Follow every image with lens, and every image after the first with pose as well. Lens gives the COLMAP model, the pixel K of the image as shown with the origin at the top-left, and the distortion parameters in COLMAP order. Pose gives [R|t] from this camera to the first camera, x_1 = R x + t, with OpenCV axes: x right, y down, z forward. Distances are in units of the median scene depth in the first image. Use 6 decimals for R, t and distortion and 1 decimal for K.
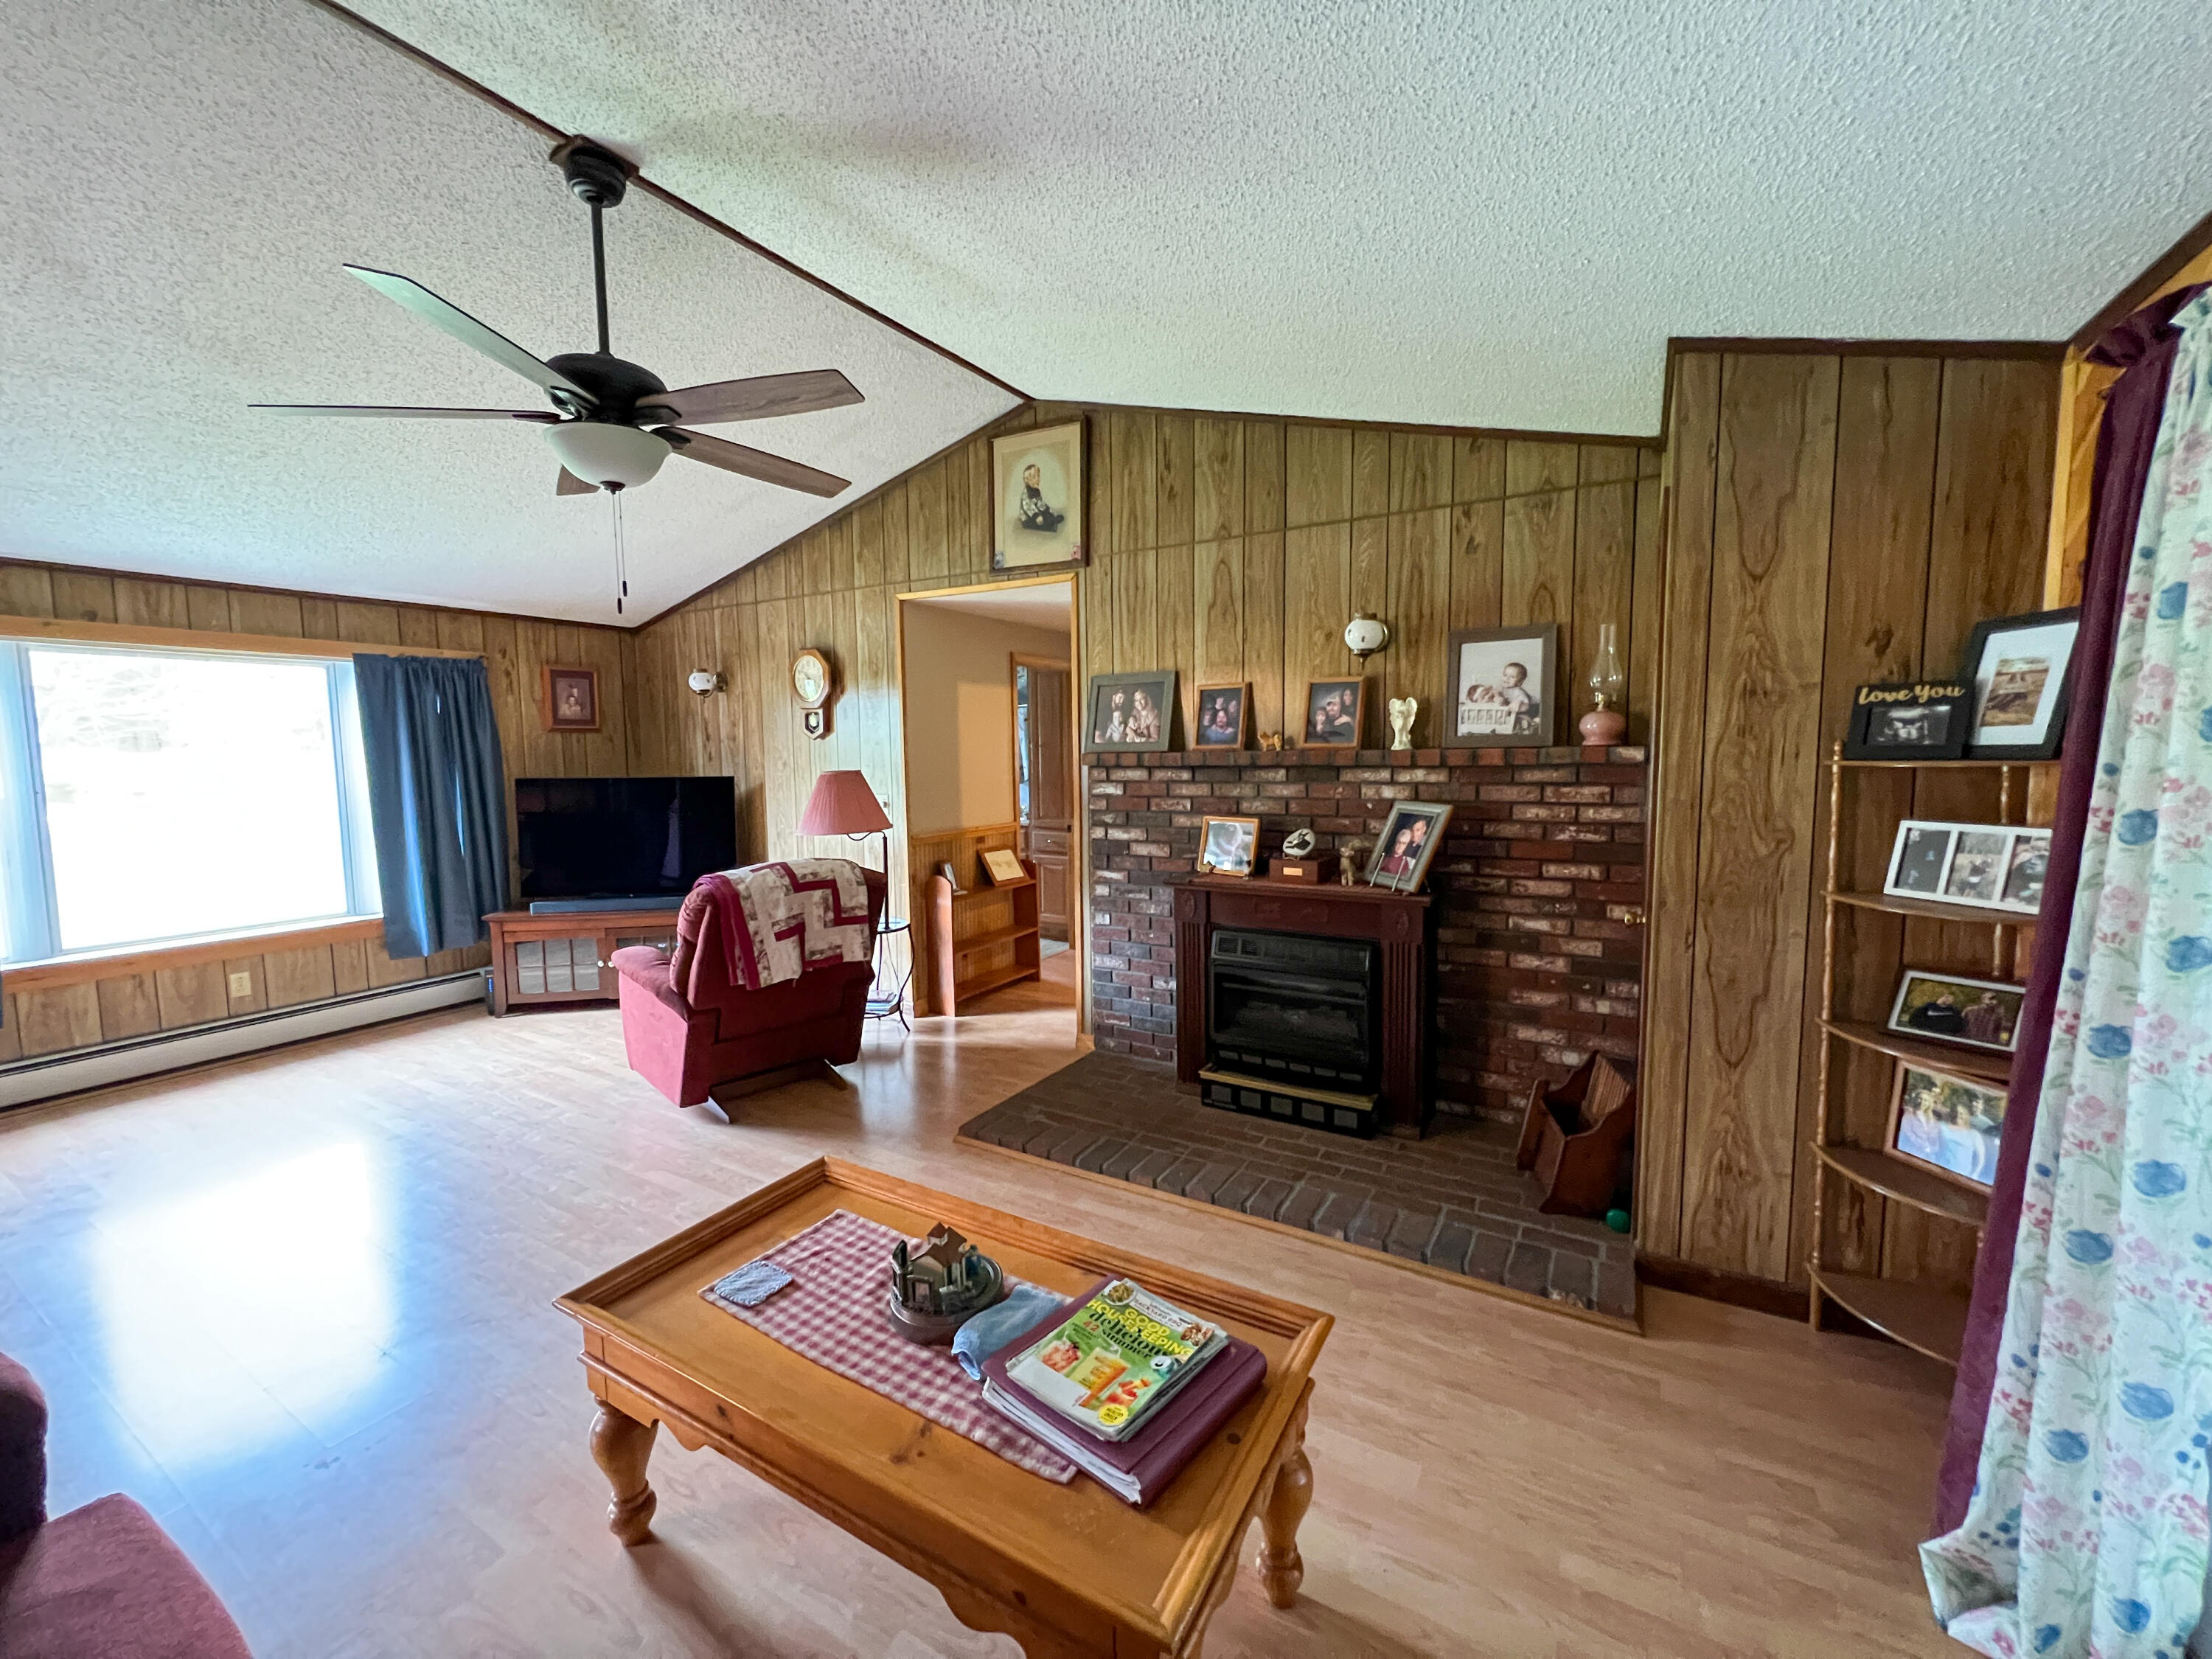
lens RADIAL K [[833.2, 0, 1036.5], [0, 833.2, 827.1], [0, 0, 1]] dist [-0.000955, -0.000060]
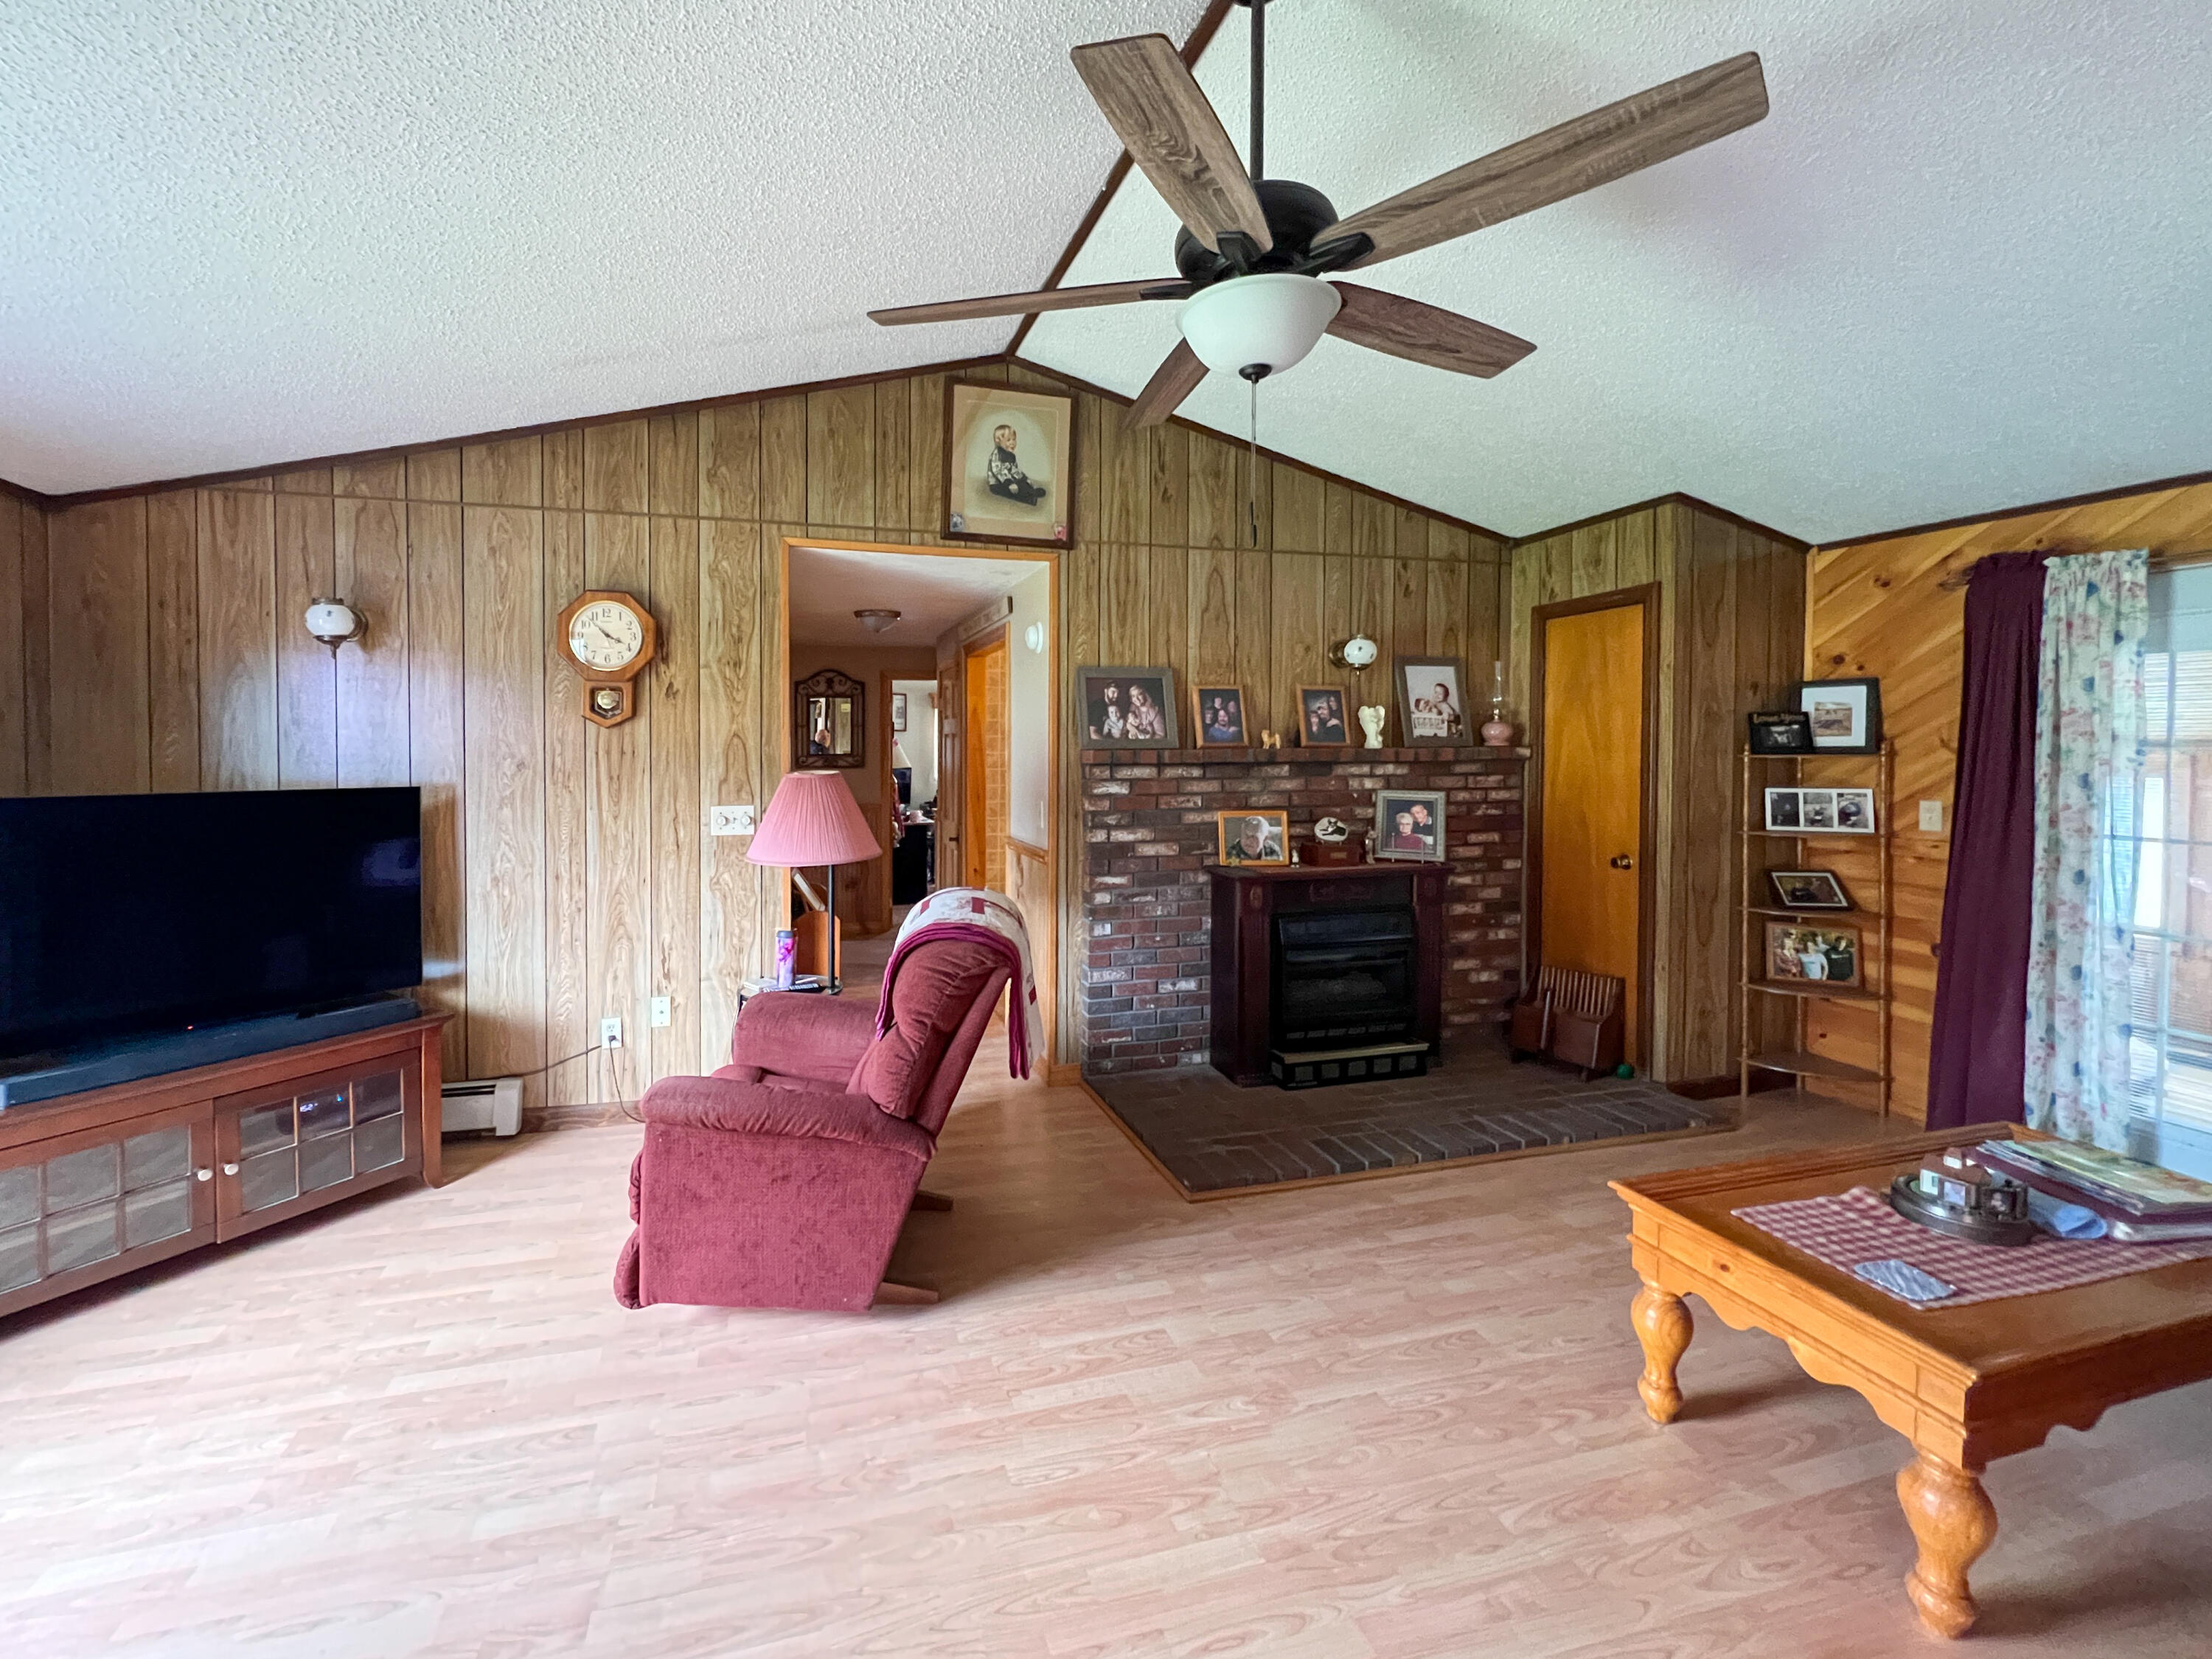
lens RADIAL K [[906.1, 0, 973.3], [0, 906.1, 776.6], [0, 0, 1]] dist [0.000858, -0.000520]
pose [[0.717047, -0.012925, 0.696905, -0.874702], [0.059341, 0.997330, -0.042559, -0.029372], [-0.694494, 0.071872, 0.715900, 0.449115]]
